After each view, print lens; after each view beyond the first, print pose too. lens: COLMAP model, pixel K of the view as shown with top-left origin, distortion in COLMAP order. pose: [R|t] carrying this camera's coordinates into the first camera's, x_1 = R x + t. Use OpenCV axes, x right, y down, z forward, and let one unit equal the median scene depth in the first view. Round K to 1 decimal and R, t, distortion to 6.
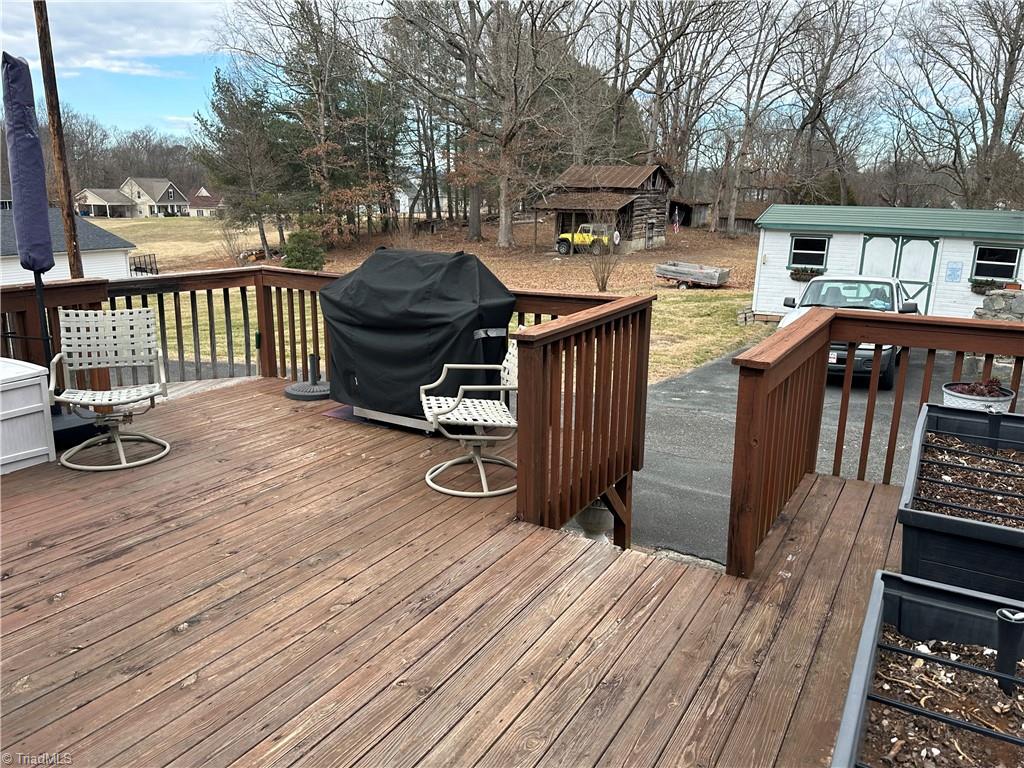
lens RADIAL K [[745.7, 0, 508.3], [0, 745.7, 390.4], [0, 0, 1]] dist [0.010423, -0.026771]
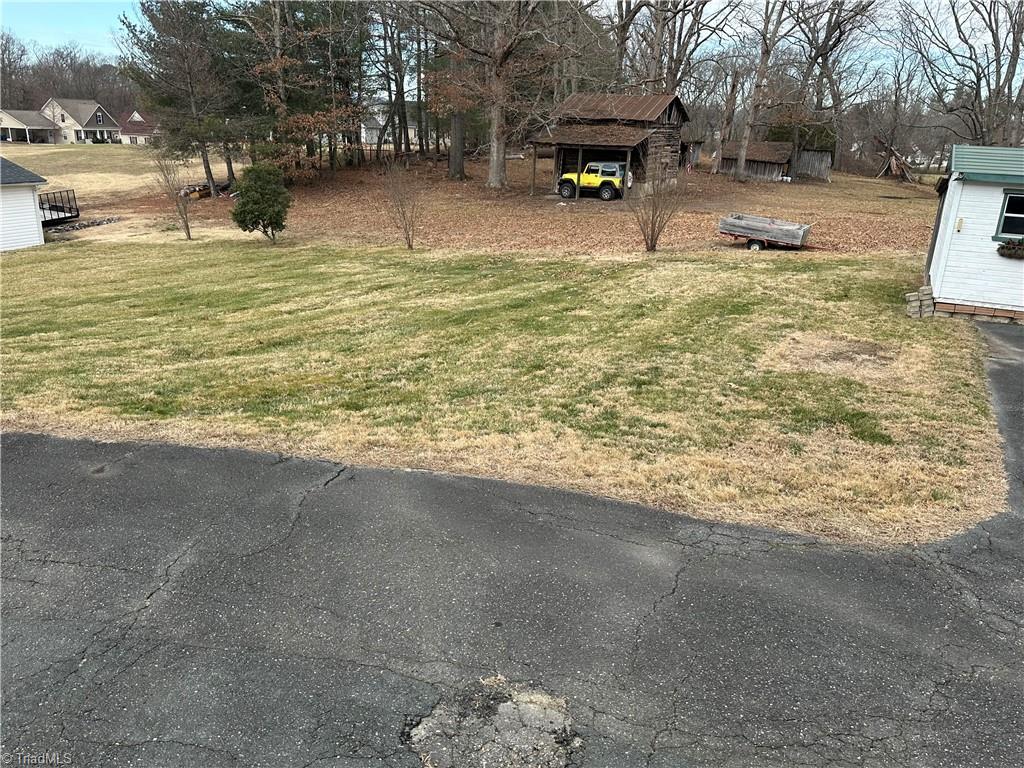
lens RADIAL K [[745.7, 0, 515.7], [0, 745.7, 379.8], [0, 0, 1]] dist [0.010423, -0.026771]
pose [[0.997278, -0.000827, 0.073730, -0.041532], [-0.004194, 0.997682, 0.067925, -0.026204], [-0.073615, -0.068050, 0.994962, 0.111868]]
